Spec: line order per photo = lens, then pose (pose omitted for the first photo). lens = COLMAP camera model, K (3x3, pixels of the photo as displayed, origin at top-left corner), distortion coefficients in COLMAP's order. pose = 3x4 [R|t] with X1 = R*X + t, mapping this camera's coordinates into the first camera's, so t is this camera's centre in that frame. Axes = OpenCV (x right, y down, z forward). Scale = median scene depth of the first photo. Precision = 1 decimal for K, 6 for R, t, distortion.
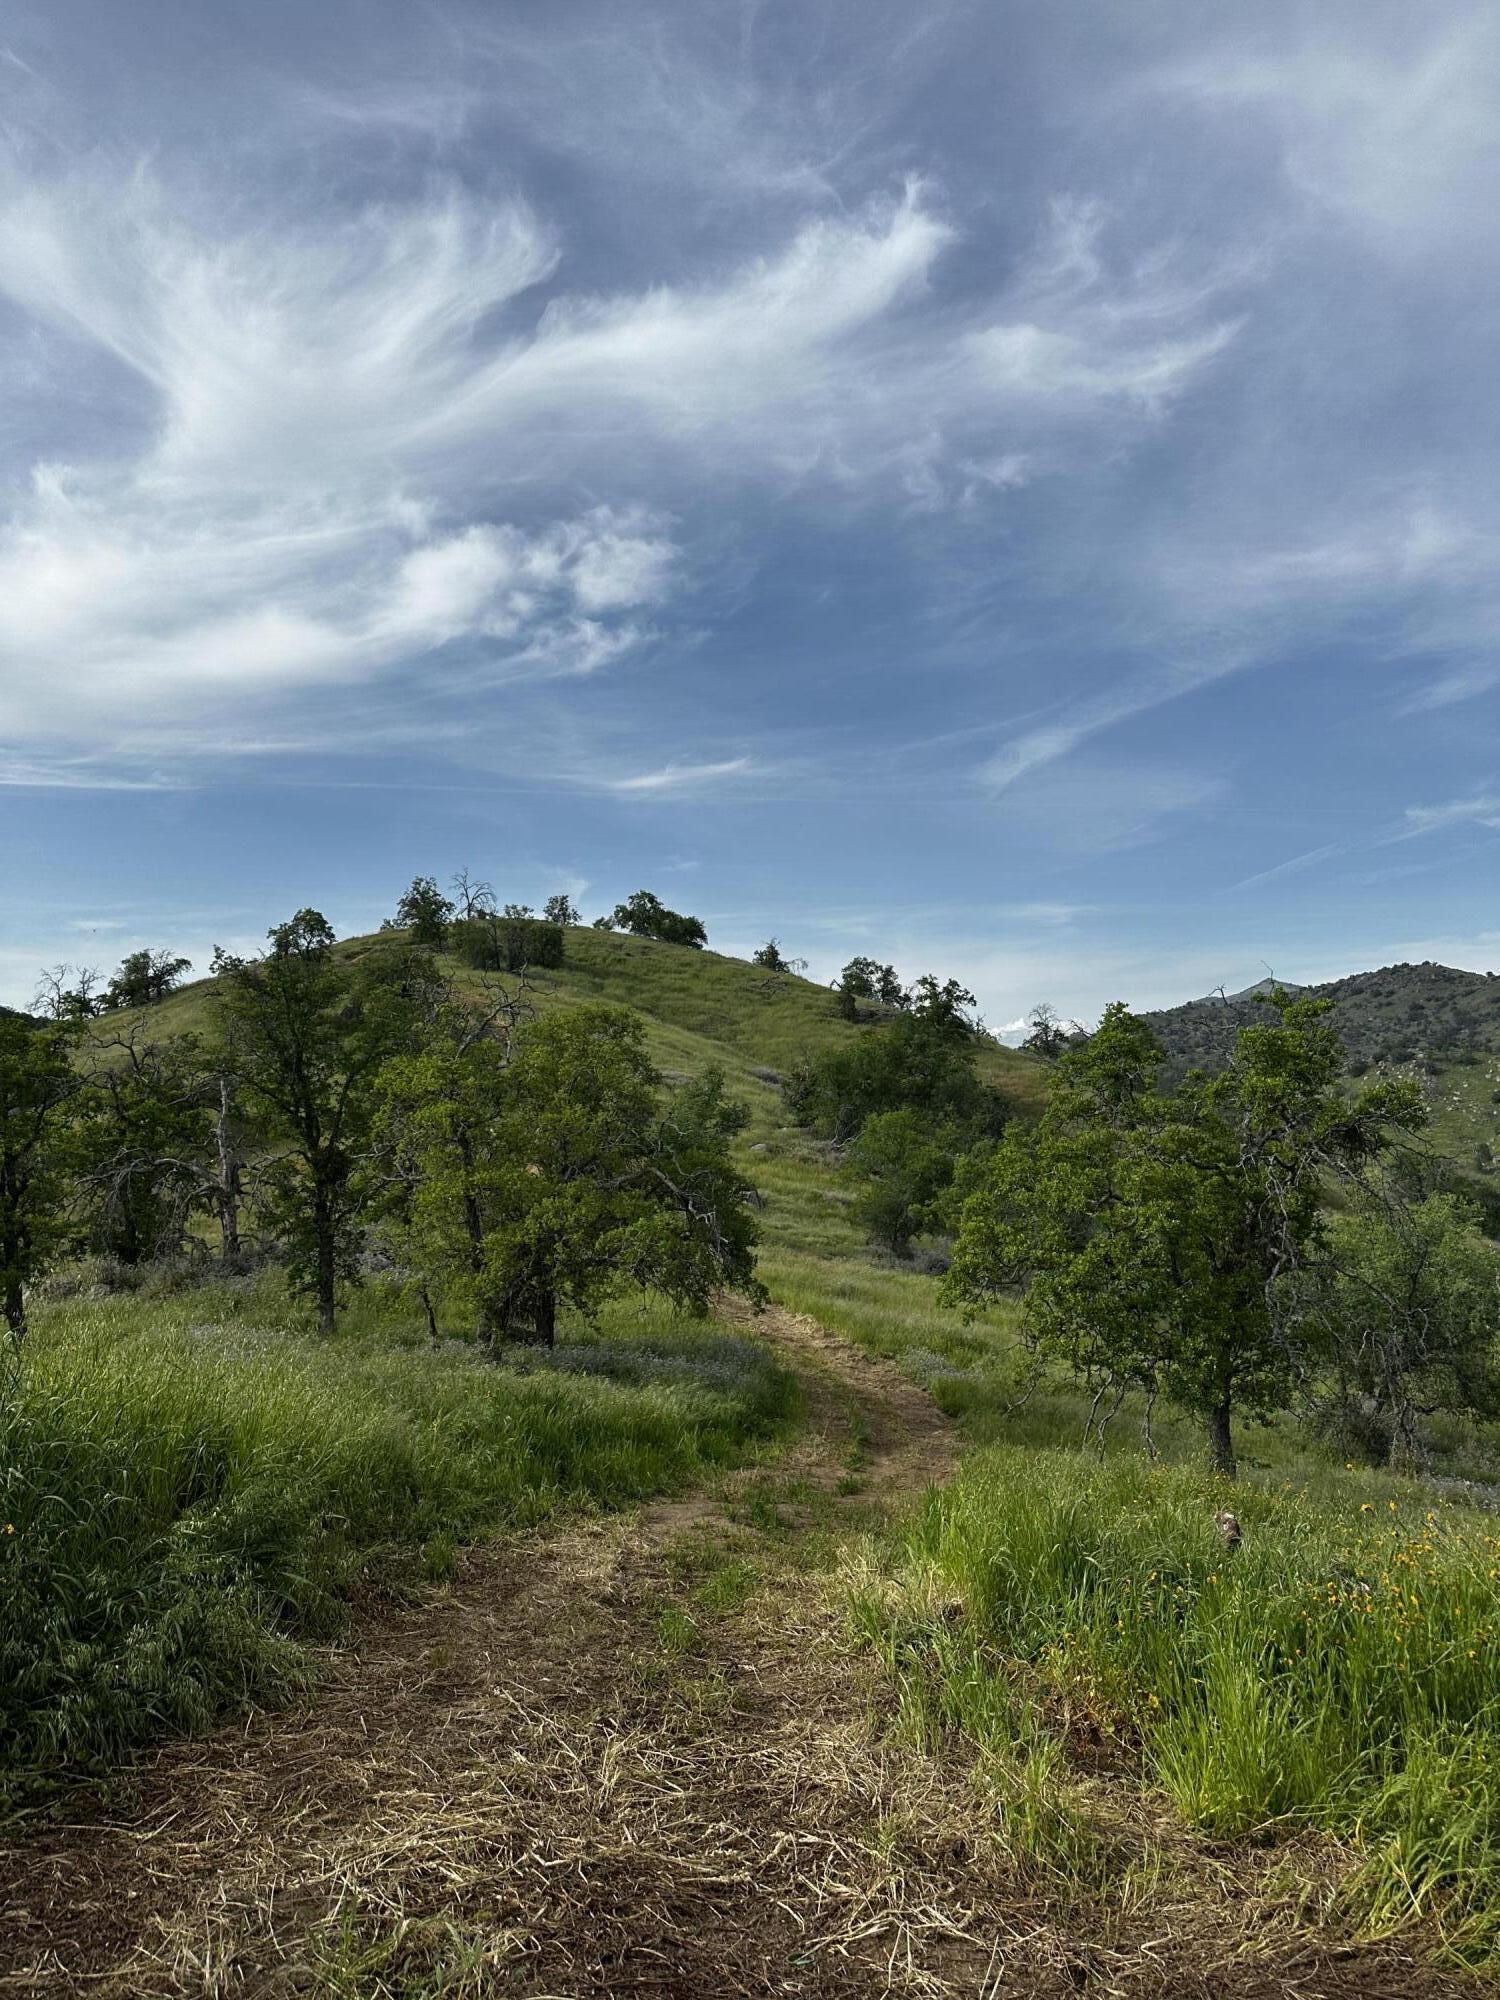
lens RADIAL K [[1378.3, 0, 788.4], [0, 1378.3, 992.6], [0, 0, 1]] dist [0.164823, -0.369261]
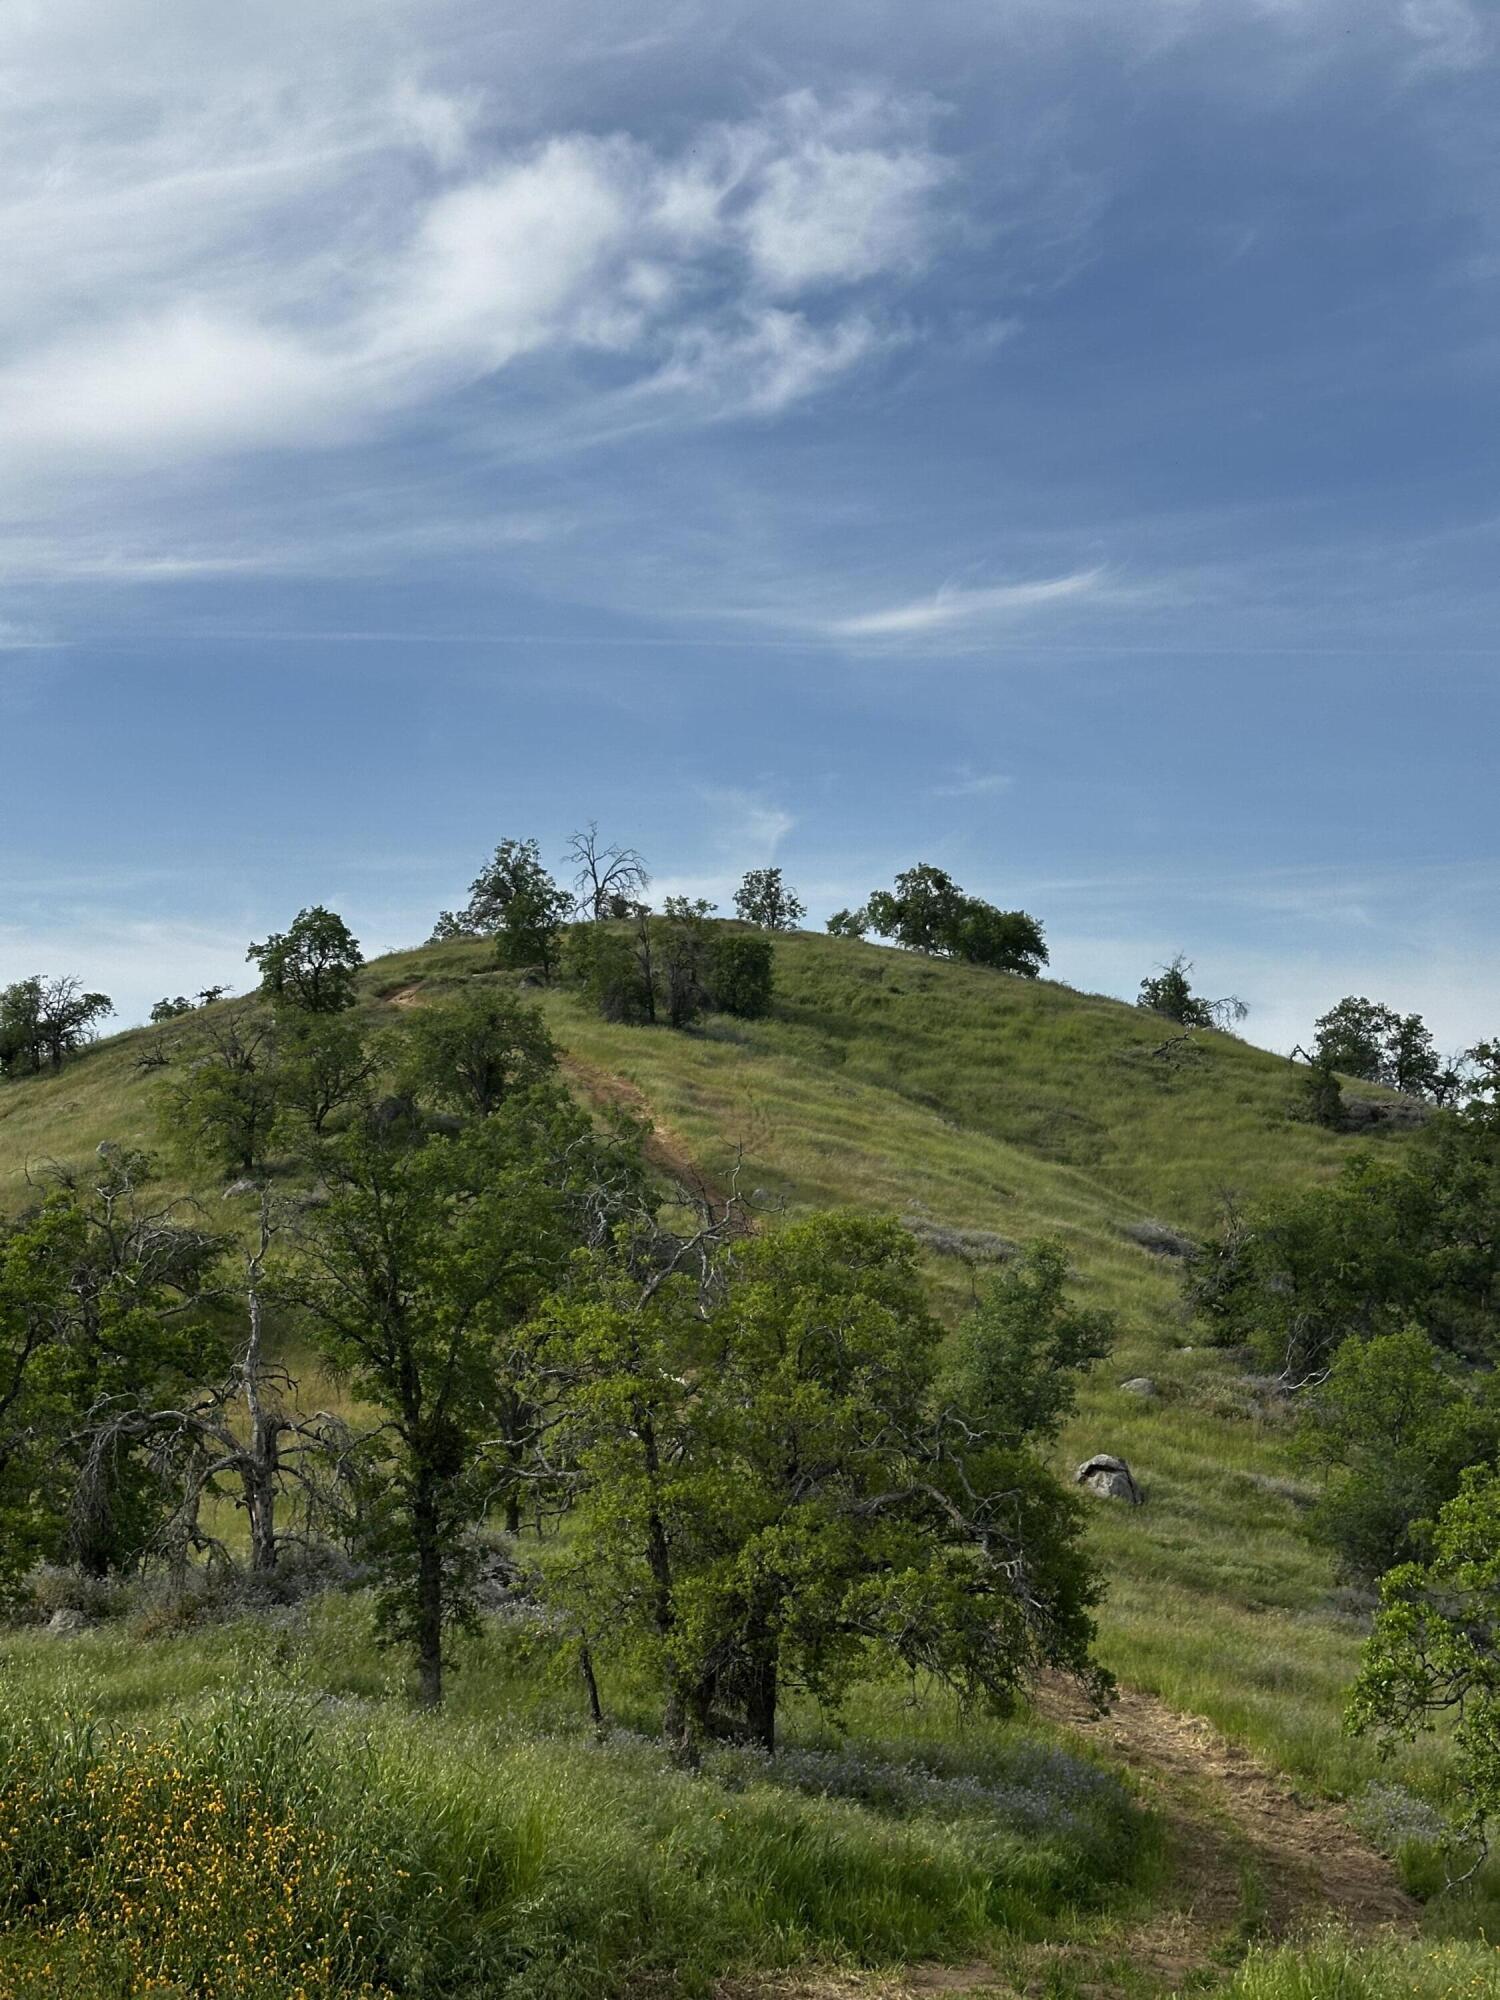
lens RADIAL K [[2838.7, 0, 750.0], [0, 2838.7, 1000.0], [0, 0, 1]] dist [0.106641, -0.101528]
pose [[0.986238, 0.011117, -0.164957, 0.015781], [-0.012232, 0.999909, -0.005745, -0.038877], [0.164878, 0.007683, 0.986284, -0.141030]]
